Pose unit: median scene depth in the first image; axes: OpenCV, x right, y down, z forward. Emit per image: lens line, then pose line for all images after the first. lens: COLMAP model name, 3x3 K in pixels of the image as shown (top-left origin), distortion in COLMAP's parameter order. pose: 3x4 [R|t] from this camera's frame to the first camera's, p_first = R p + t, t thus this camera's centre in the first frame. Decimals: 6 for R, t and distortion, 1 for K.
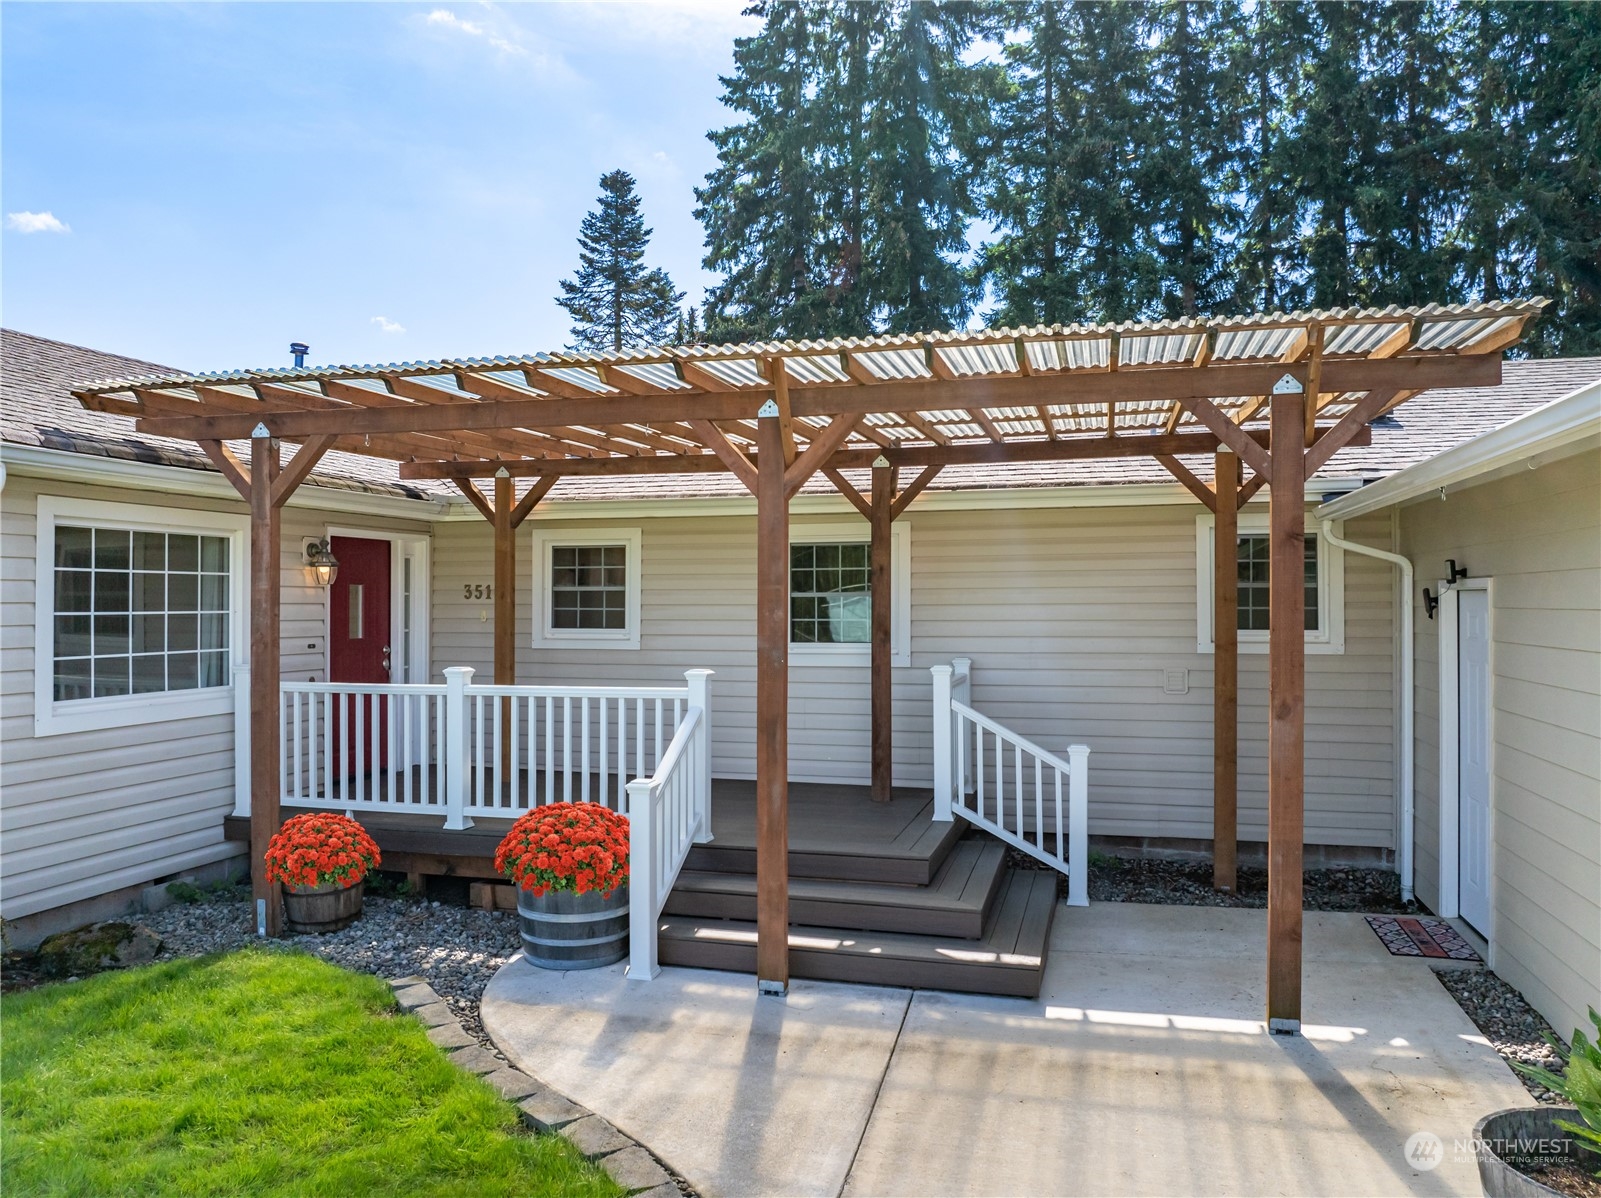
lens RADIAL K [[1132.2, 0, 810.0], [0, 1132.2, 599.9], [0, 0, 1]] dist [-0.062328, 0.048550]
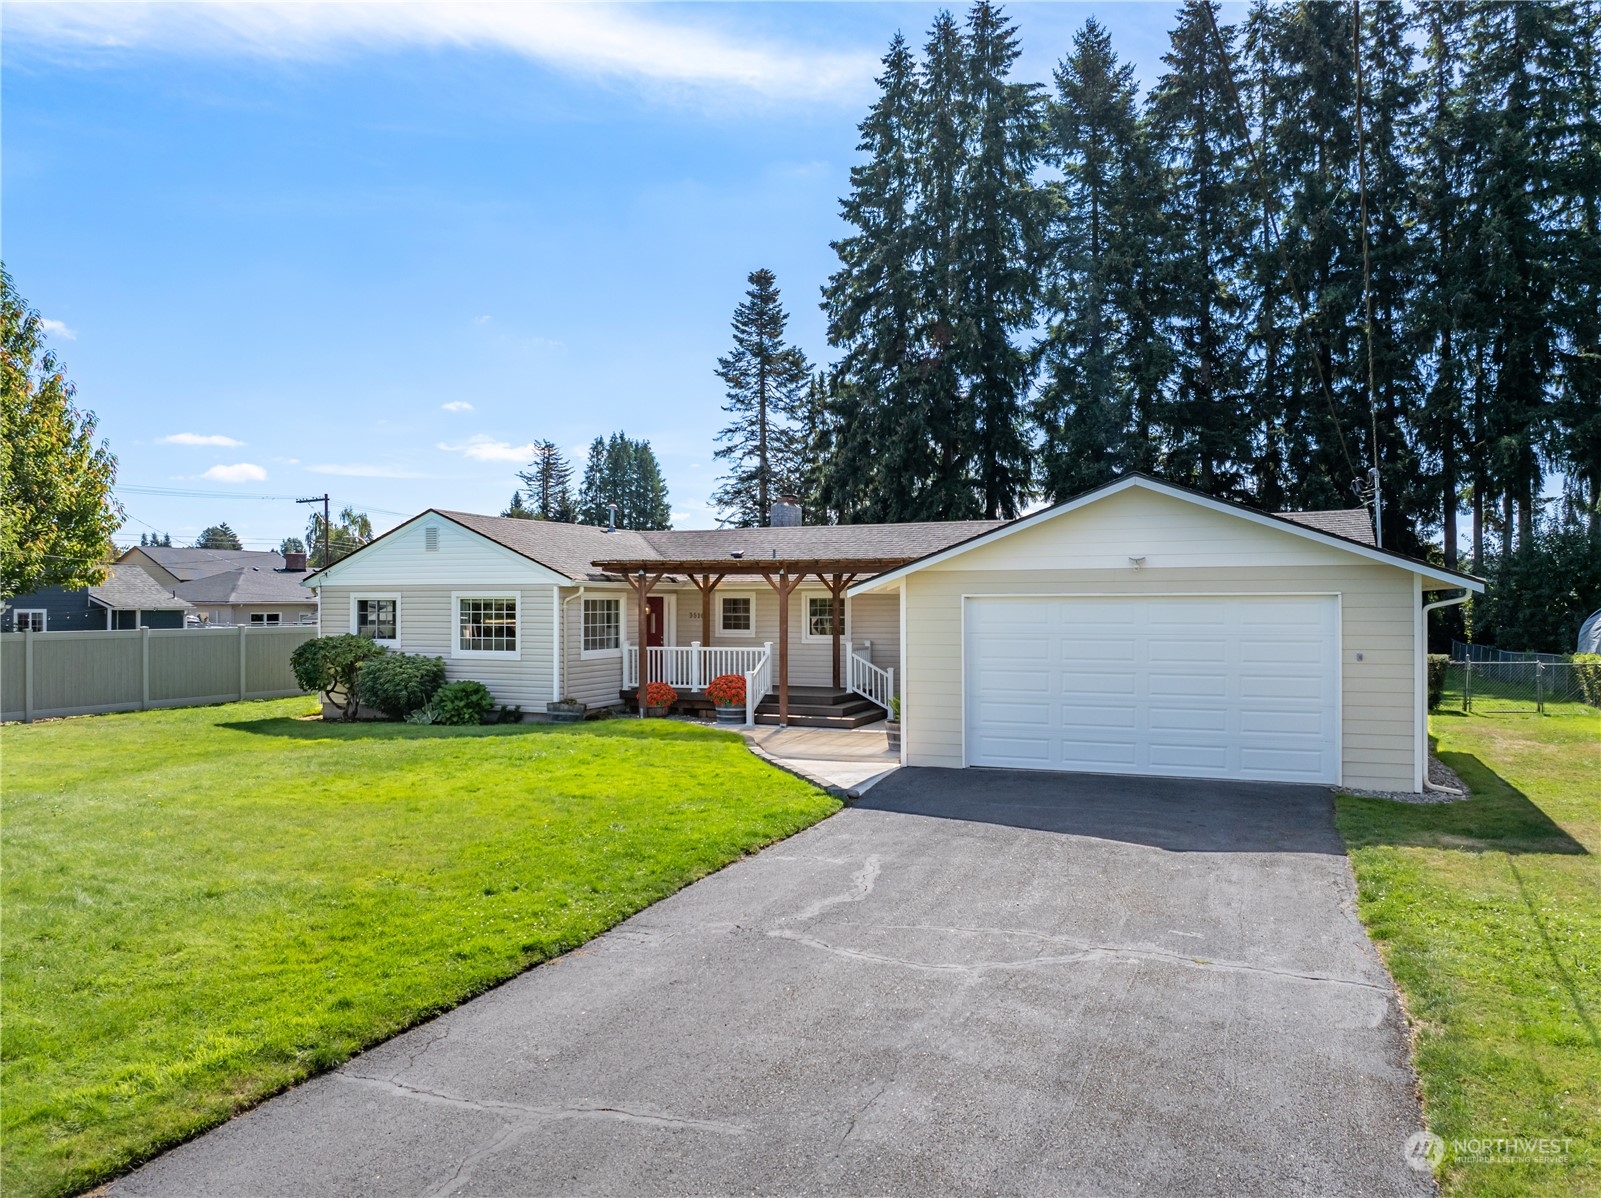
lens RADIAL K [[1132.2, 0, 810.0], [0, 1132.2, 599.9], [0, 0, 1]] dist [-0.062328, 0.048550]
pose [[0.990997, -0.000982, -0.133881, 0.058888], [0.001050, 0.999999, 0.000438, -0.008065], [0.133881, -0.000574, 0.990997, -0.286267]]
